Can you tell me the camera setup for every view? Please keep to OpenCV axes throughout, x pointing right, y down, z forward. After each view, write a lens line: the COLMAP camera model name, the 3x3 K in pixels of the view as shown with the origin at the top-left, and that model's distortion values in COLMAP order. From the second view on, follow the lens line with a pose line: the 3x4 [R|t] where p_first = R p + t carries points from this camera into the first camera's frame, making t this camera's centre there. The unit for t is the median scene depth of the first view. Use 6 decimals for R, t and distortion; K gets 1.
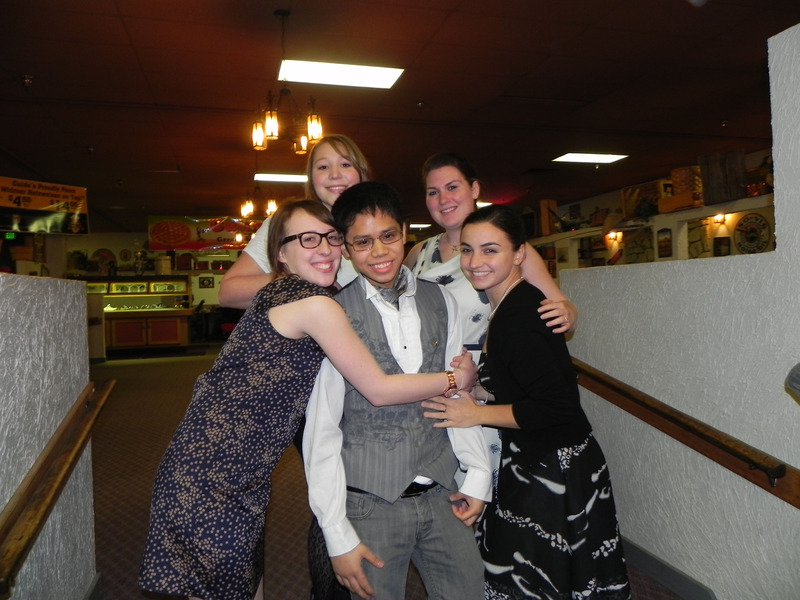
lens RADIAL K [[603.9, 0, 411.4], [0, 603.9, 293.3], [0, 0, 1]] dist [-0.011770, 0.004134]
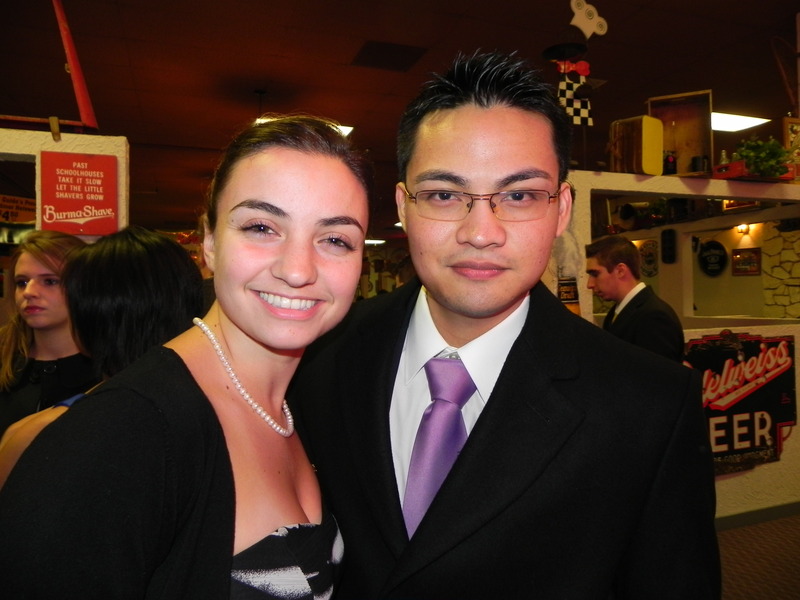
lens RADIAL K [[603.9, 0, 411.4], [0, 603.9, 293.3], [0, 0, 1]] dist [-0.011770, 0.004134]
pose [[0.997552, 0.014380, 0.068429, 0.027510], [-0.013068, 0.999723, -0.019588, 0.003278], [-0.068692, 0.018646, 0.997464, -0.260132]]
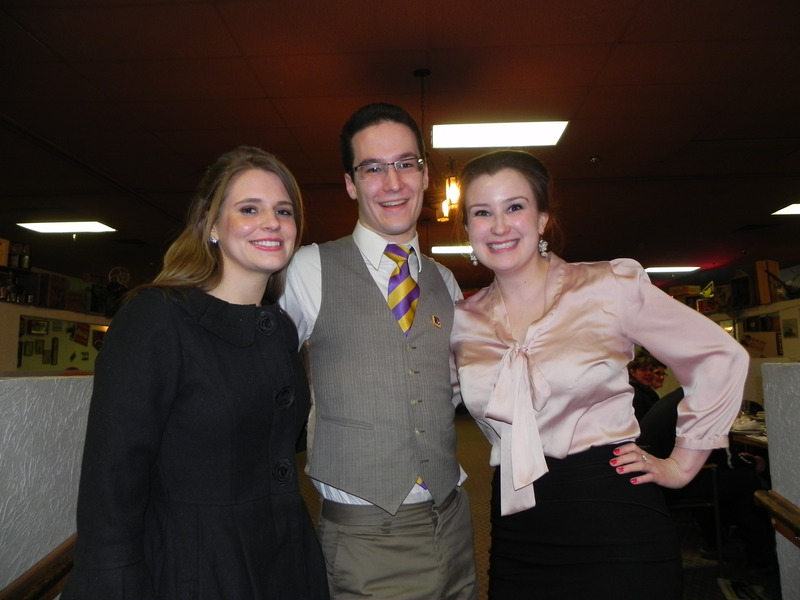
lens RADIAL K [[603.9, 0, 411.4], [0, 603.9, 293.3], [0, 0, 1]] dist [-0.011770, 0.004134]
pose [[0.946363, -0.023977, -0.322216, 0.045791], [-0.013611, 0.993399, -0.113898, -0.016124], [0.322820, 0.112174, 0.939790, 0.115243]]
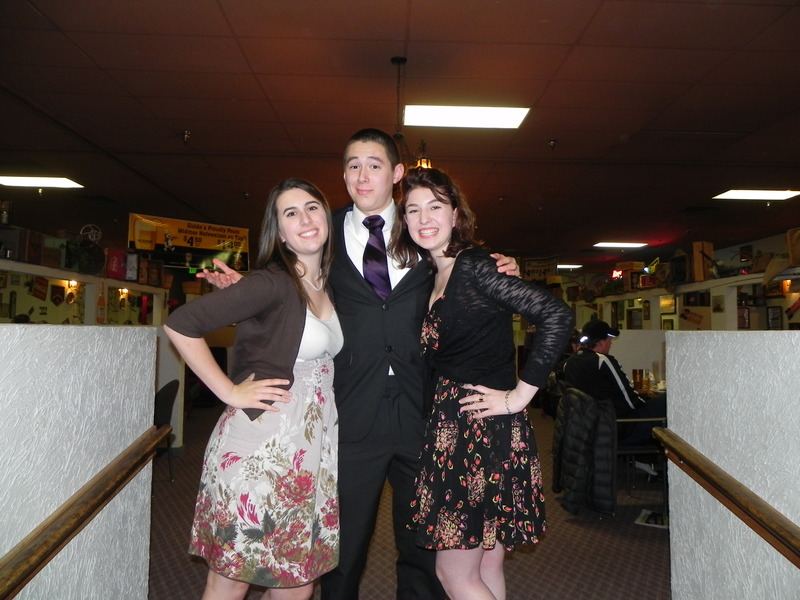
lens RADIAL K [[605.2, 0, 411.6], [0, 605.2, 293.8], [0, 0, 1]] dist [-0.005149, -0.002108]
pose [[0.966662, 0.024698, -0.254862, 0.054473], [-0.040483, 0.997560, -0.056876, -0.013161], [0.252835, 0.065297, 0.965303, 0.038739]]
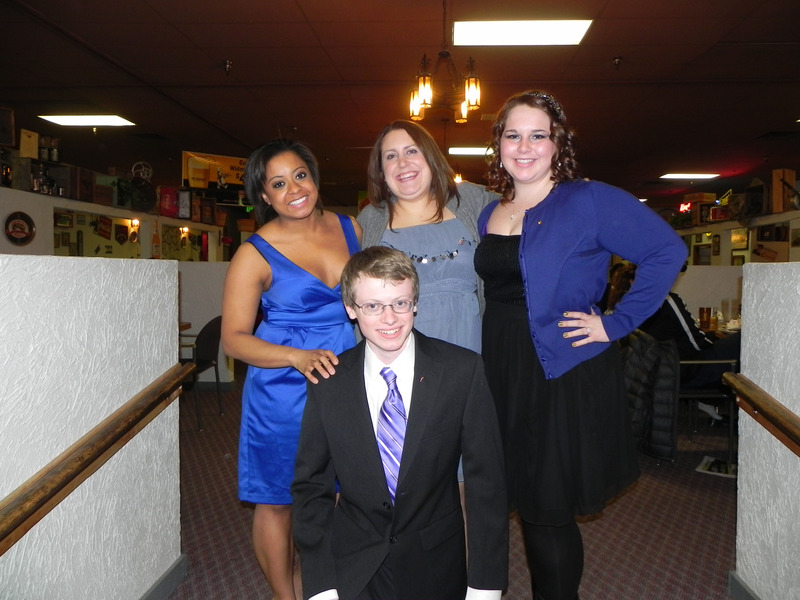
lens RADIAL K [[603.9, 0, 411.4], [0, 603.9, 293.3], [0, 0, 1]] dist [-0.011770, 0.004134]
pose [[0.938437, 0.052590, -0.341423, 0.055832], [-0.038392, 0.998099, 0.048214, -0.010225], [0.343309, -0.032137, 0.938672, 0.079480]]
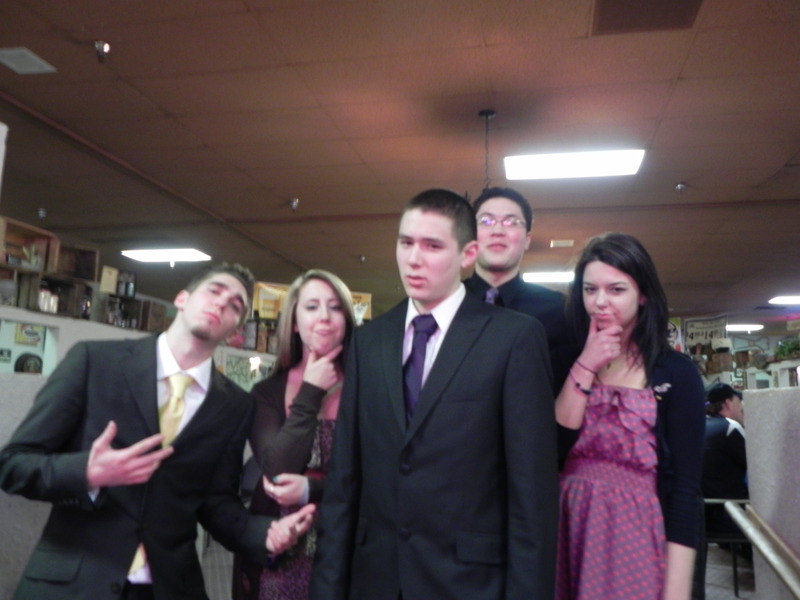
lens RADIAL K [[669.5, 0, 410.8], [0, 669.5, 299.2], [0, 0, 1]] dist [-0.013966, -0.008833]
pose [[0.881206, -0.027284, -0.471945, 0.130920], [-0.045945, 0.988664, -0.142944, -0.006631], [0.470495, 0.147647, 0.869963, 0.035525]]
